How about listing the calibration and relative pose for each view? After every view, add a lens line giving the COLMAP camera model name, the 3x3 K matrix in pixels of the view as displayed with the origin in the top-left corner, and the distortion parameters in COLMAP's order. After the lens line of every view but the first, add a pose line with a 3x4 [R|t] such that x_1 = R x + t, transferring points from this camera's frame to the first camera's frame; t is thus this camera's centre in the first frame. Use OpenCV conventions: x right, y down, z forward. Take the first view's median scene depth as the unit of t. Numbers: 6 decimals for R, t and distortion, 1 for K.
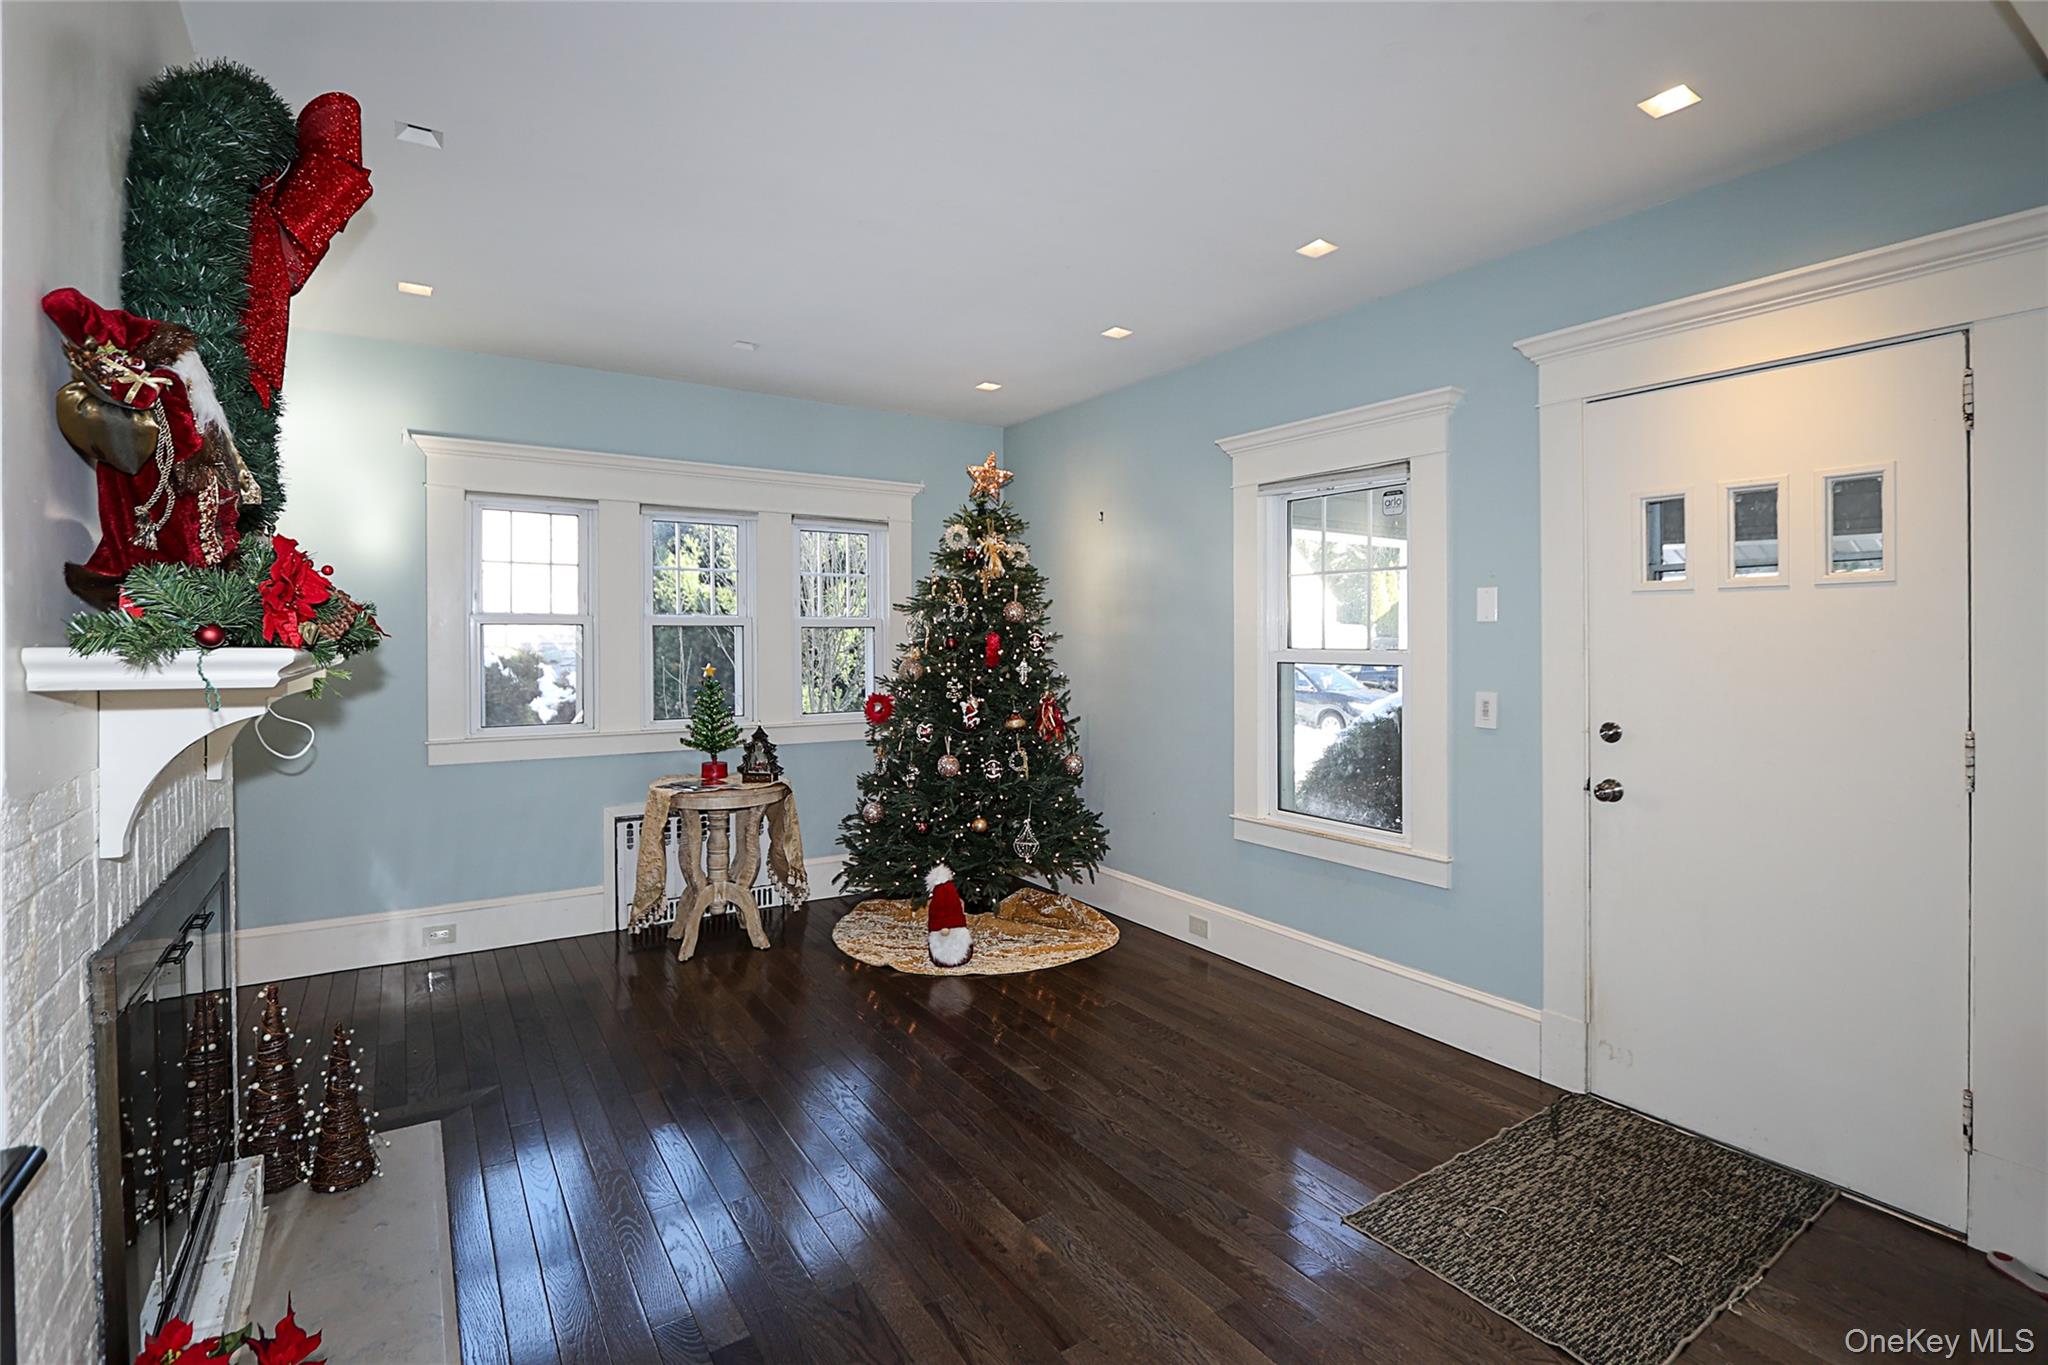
lens RADIAL K [[984.4, 0, 1031.4], [0, 984.4, 649.1], [0, 0, 1]] dist [-0.004519, -0.000114]
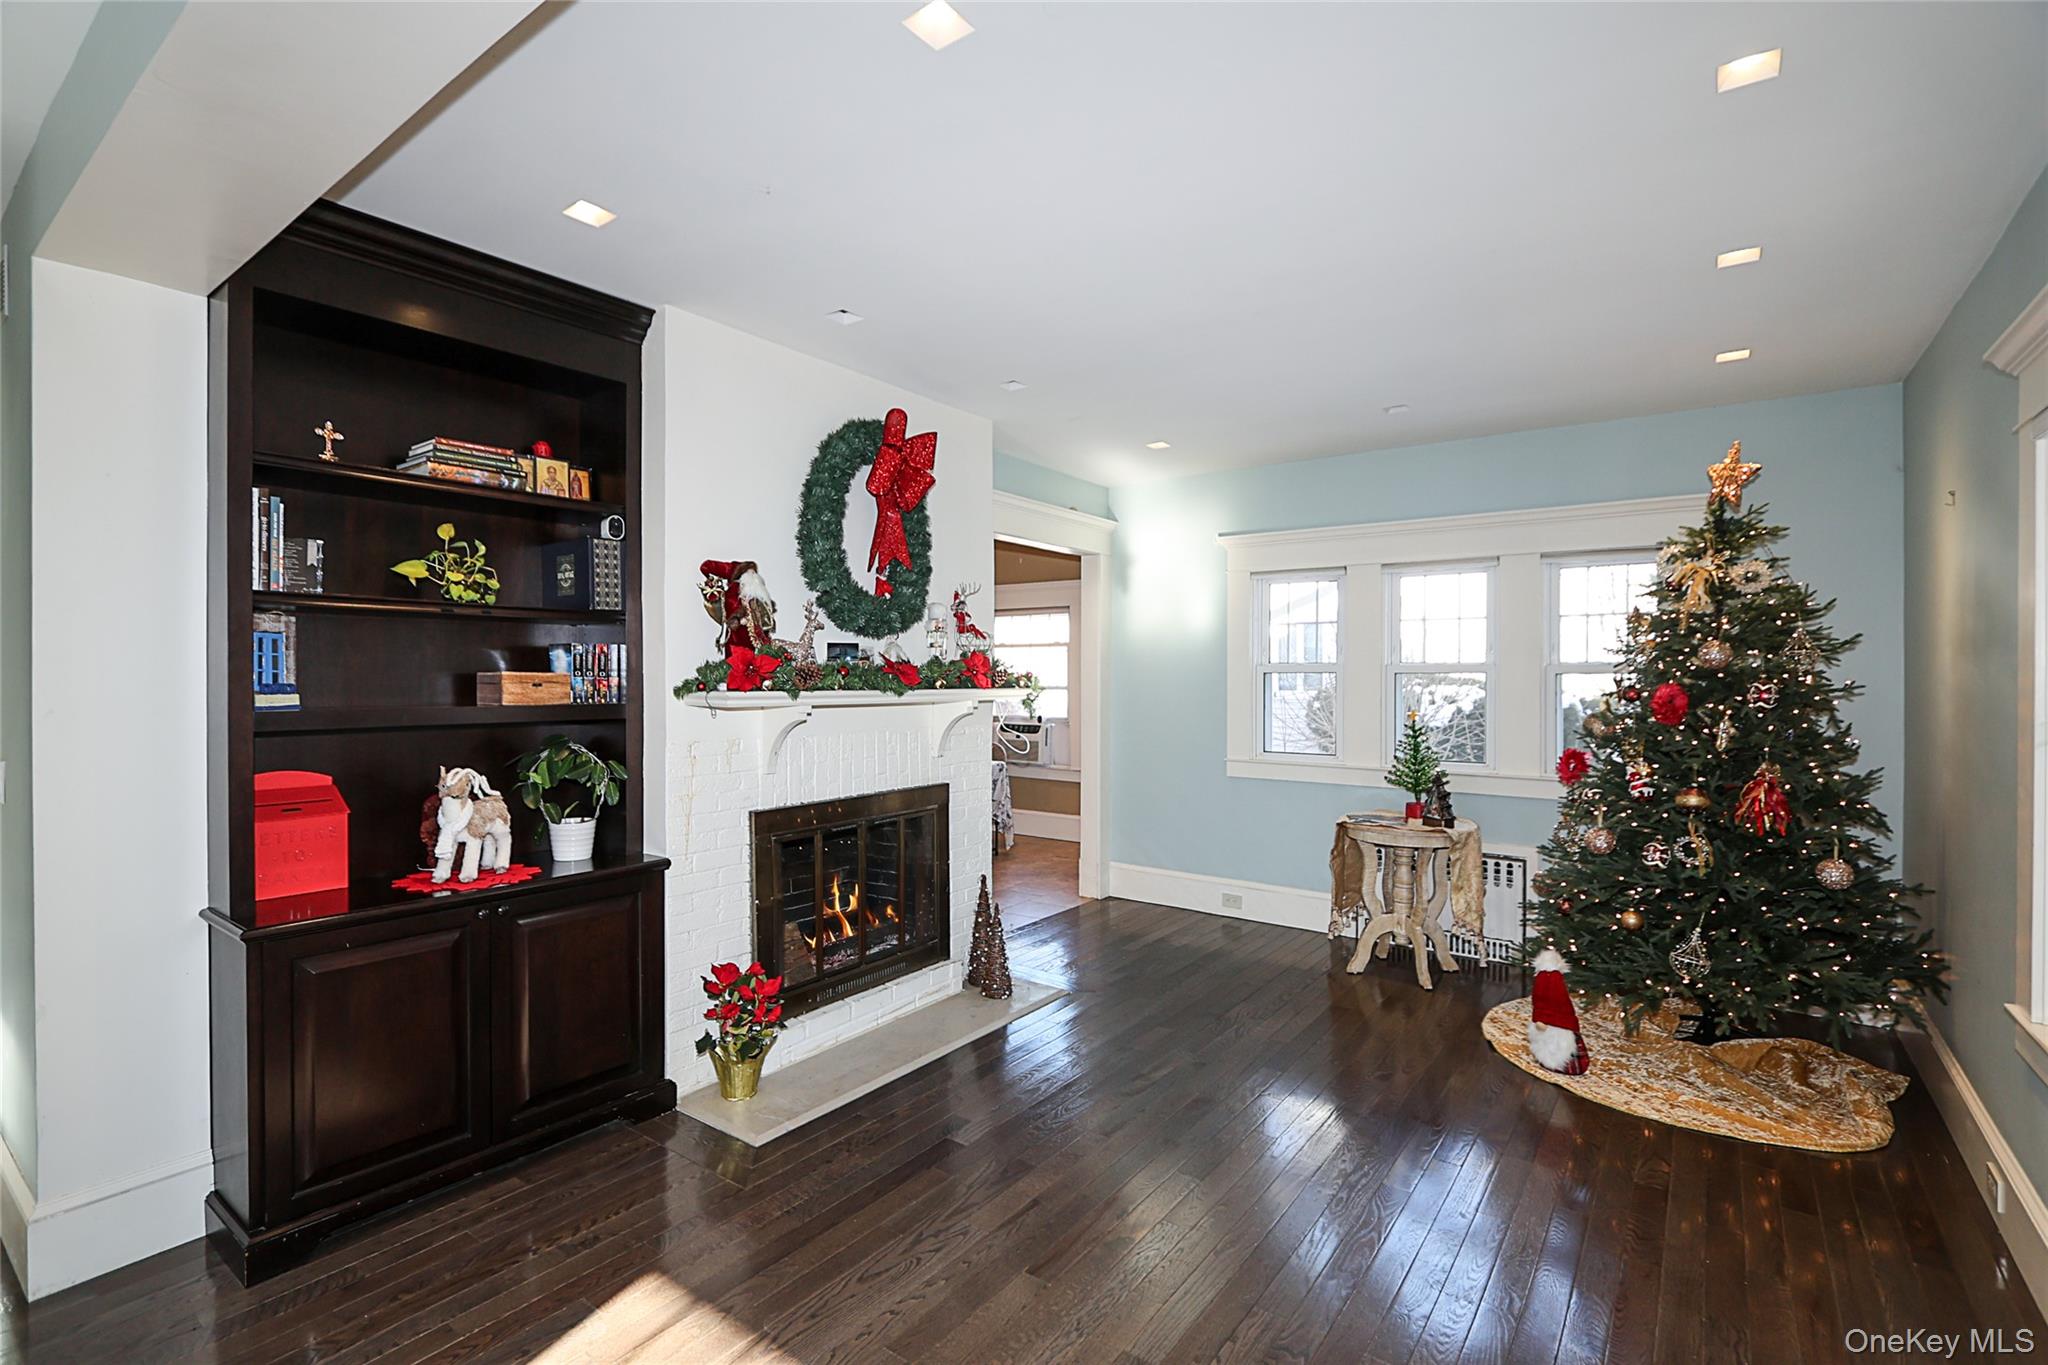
lens RADIAL K [[937.2, 0, 1003.9], [0, 937.2, 682.6], [0, 0, 1]] dist [0.001229, 0.000317]
pose [[0.330395, 0.007083, -0.943816, 0.494137], [-0.012630, 0.999915, 0.003082, -0.011551], [0.943758, 0.010902, 0.330457, 0.254922]]
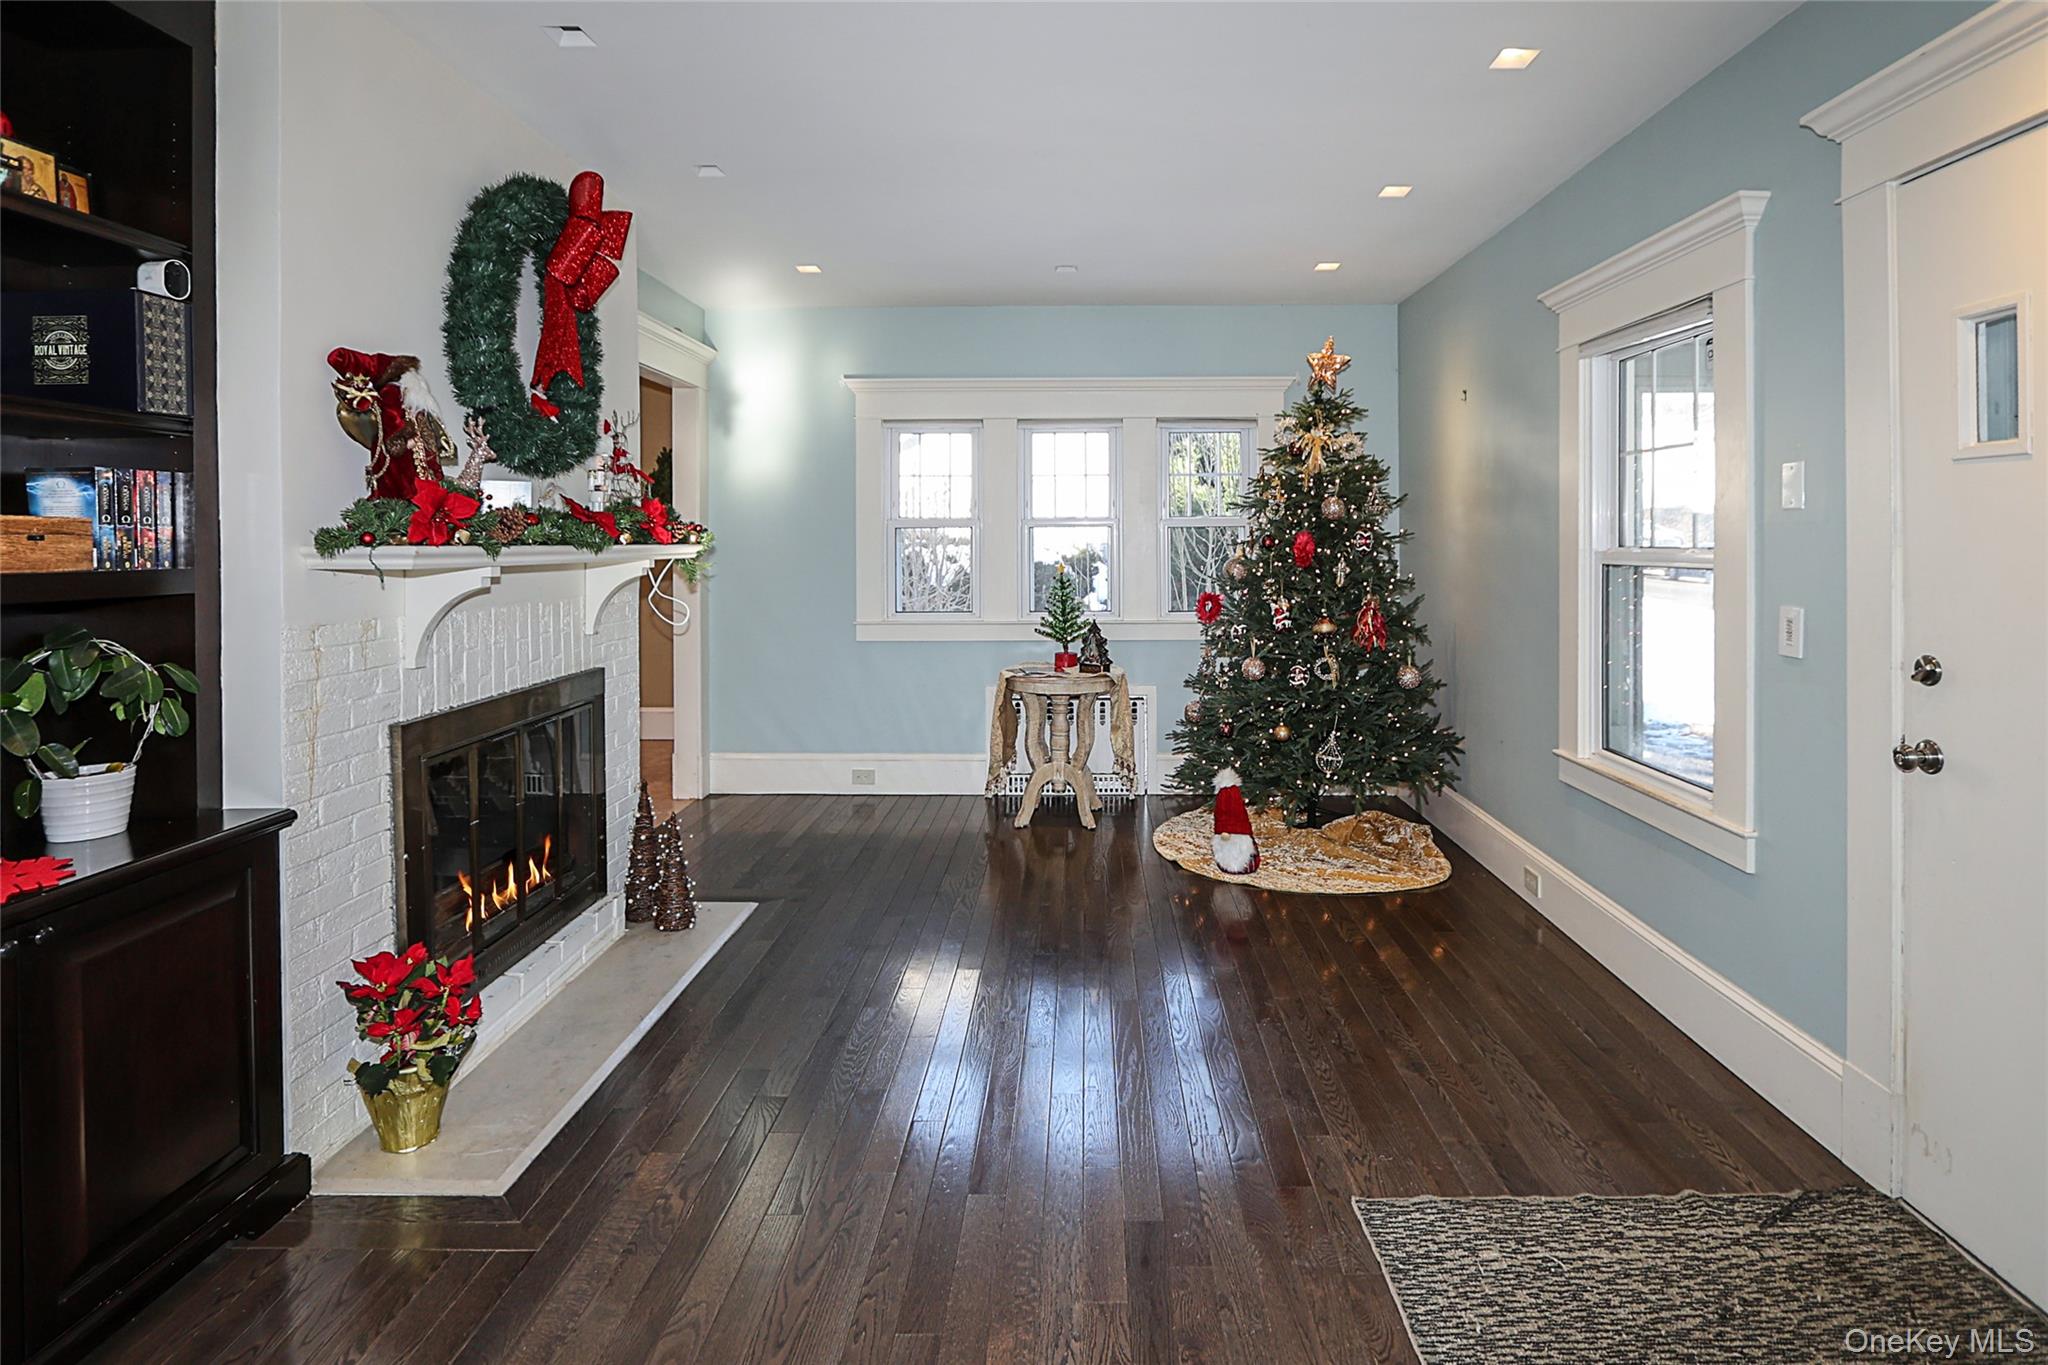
lens RADIAL K [[1035.8, 0, 1056.5], [0, 1035.8, 551.9], [0, 0, 1]] dist [-0.001875, 0.000527]
pose [[0.822255, 0.001115, -0.569119, 0.332597], [0.000244, 0.999997, 0.002312, 0.001232], [0.569120, -0.002040, 0.822252, 0.051802]]
